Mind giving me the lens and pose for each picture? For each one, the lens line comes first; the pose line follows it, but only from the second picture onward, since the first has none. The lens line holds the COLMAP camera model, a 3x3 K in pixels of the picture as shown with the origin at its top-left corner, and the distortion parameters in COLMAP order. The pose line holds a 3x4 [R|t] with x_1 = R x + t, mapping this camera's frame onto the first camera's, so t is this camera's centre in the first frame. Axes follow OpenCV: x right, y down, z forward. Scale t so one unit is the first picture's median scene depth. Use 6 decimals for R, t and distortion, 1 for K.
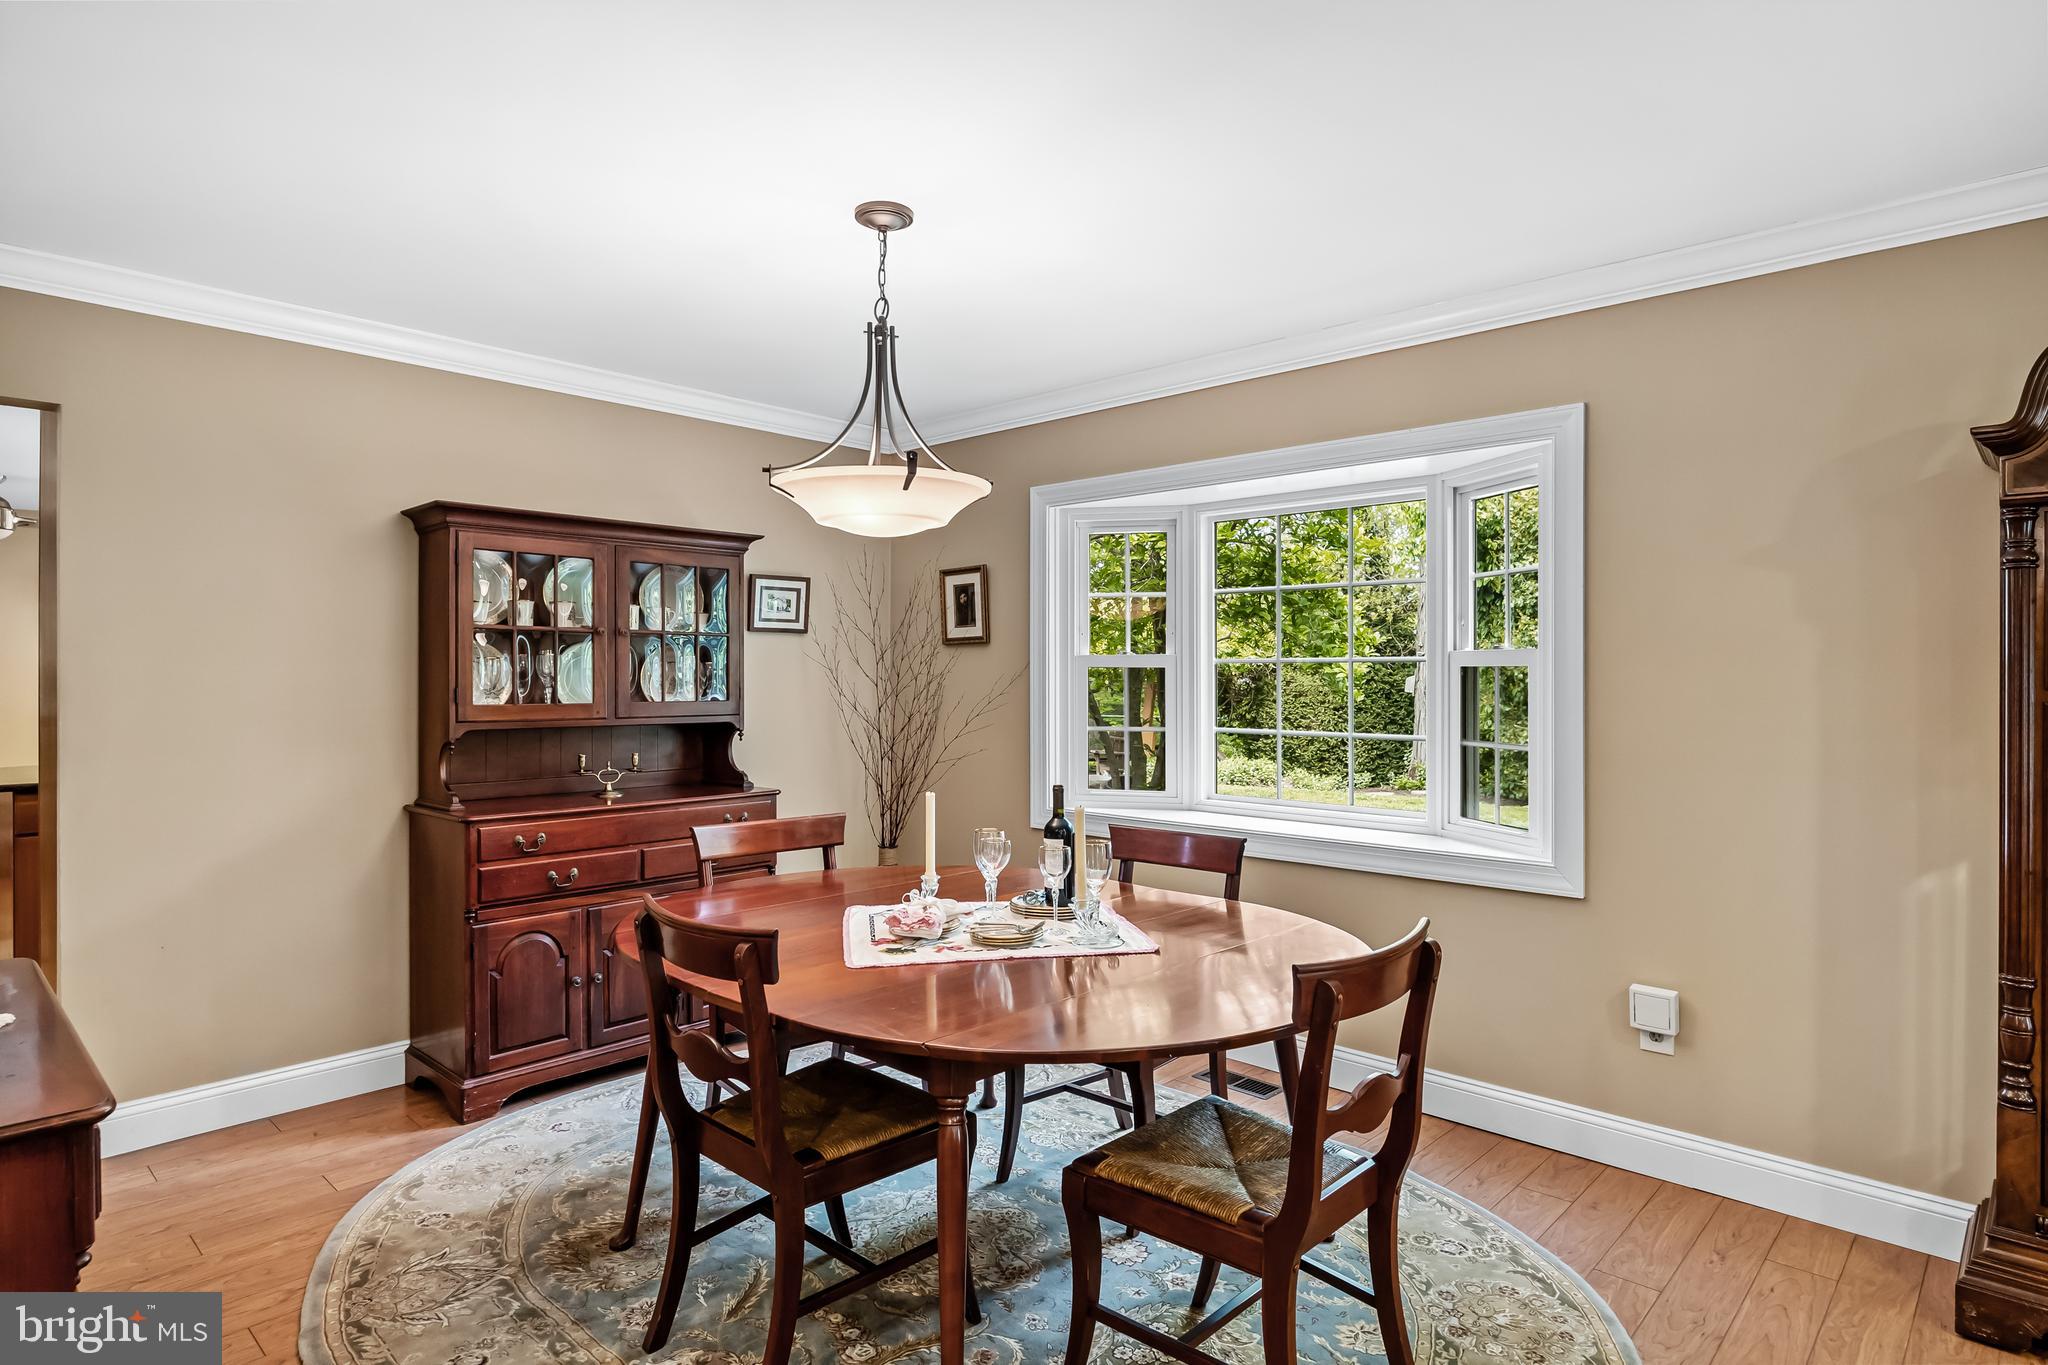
lens RADIAL K [[1109.0, 0, 1024.9], [0, 1109.0, 677.3], [0, 0, 1]] dist [0.006697, -0.007682]
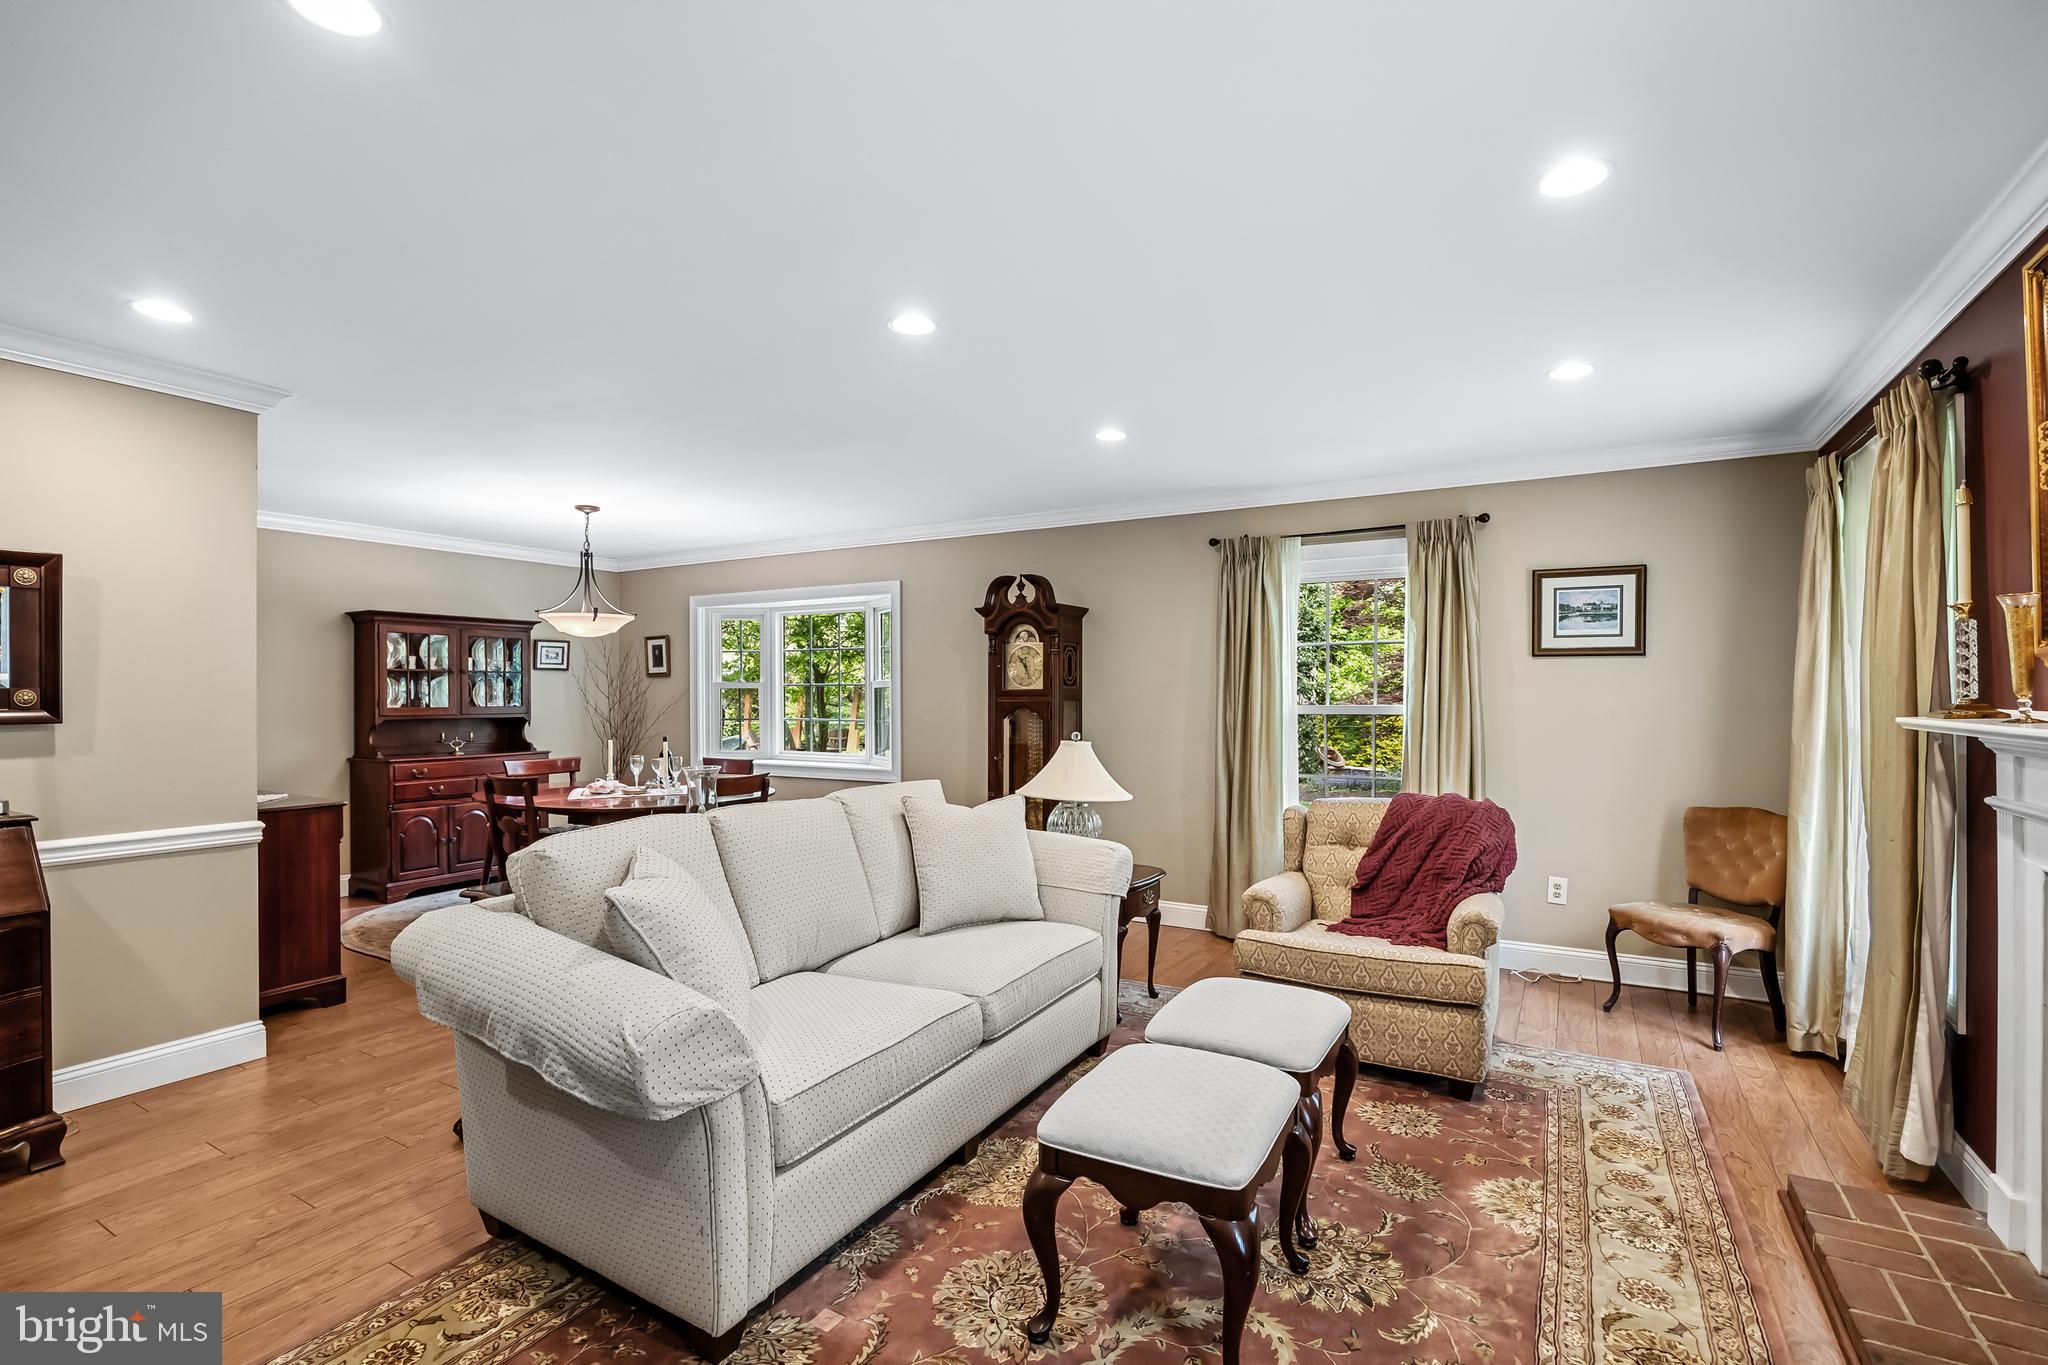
lens RADIAL K [[940.6, 0, 1021.7], [0, 940.6, 697.7], [0, 0, 1]] dist [-0.001325, 0.000069]
pose [[0.975670, -0.005039, 0.219185, 0.246198], [0.004256, 0.999983, 0.004042, 0.003989], [-0.219201, -0.003010, 0.975675, -0.873293]]
